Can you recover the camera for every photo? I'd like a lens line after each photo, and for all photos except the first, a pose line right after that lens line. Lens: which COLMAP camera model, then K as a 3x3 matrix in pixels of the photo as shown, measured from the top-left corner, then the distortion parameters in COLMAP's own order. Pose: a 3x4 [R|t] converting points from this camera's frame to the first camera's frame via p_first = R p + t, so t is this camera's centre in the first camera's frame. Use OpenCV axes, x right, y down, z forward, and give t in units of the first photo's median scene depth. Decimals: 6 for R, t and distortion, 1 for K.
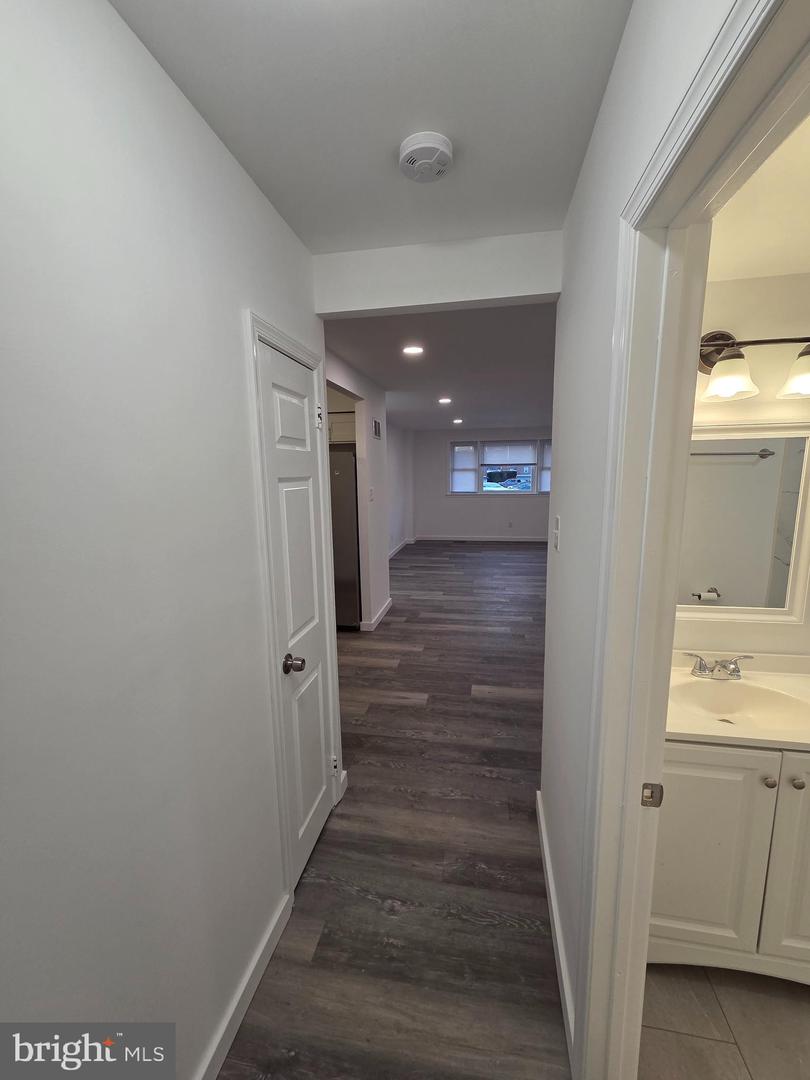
lens RADIAL K [[443.1, 0, 405.0], [0, 443.1, 540.0], [0, 0, 1]] dist [-0.000620, -0.000236]
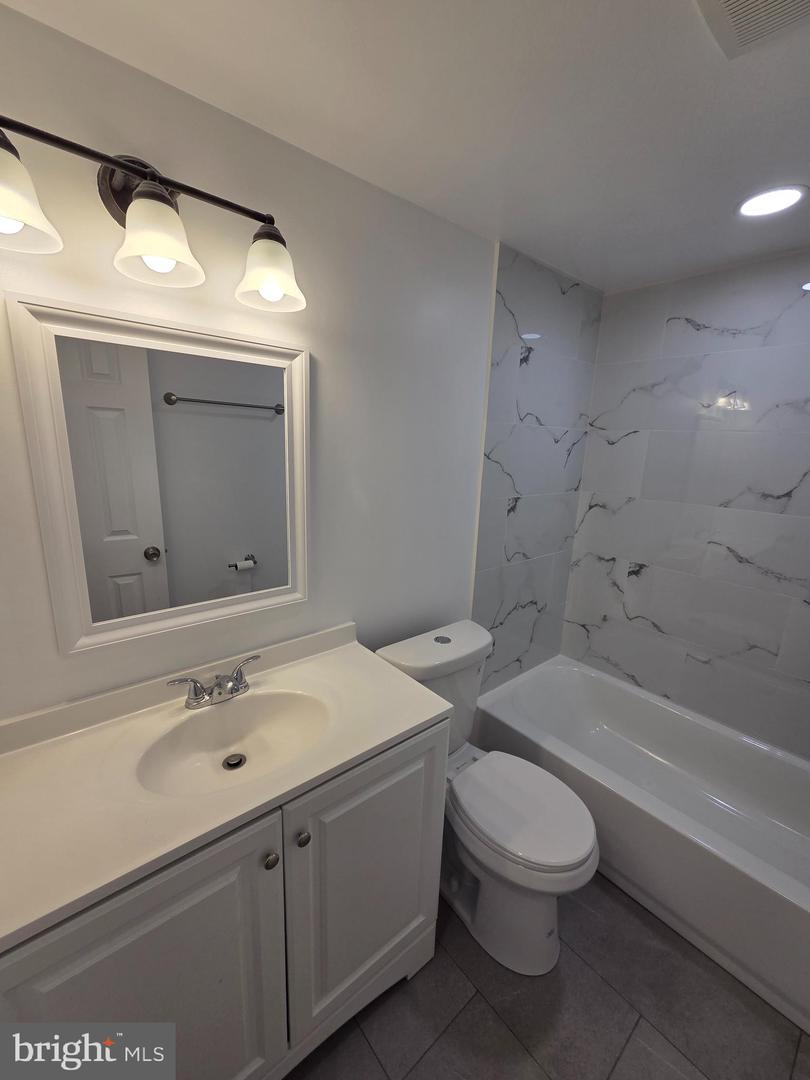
lens RADIAL K [[440.9, 0, 405.0], [0, 440.9, 540.0], [0, 0, 1]] dist [-0.000274, -0.000194]
pose [[0.631654, -0.131523, 0.764012, 0.384784], [0.070651, 0.991169, 0.112216, -0.004600], [-0.772024, -0.016903, 0.635368, 0.319778]]
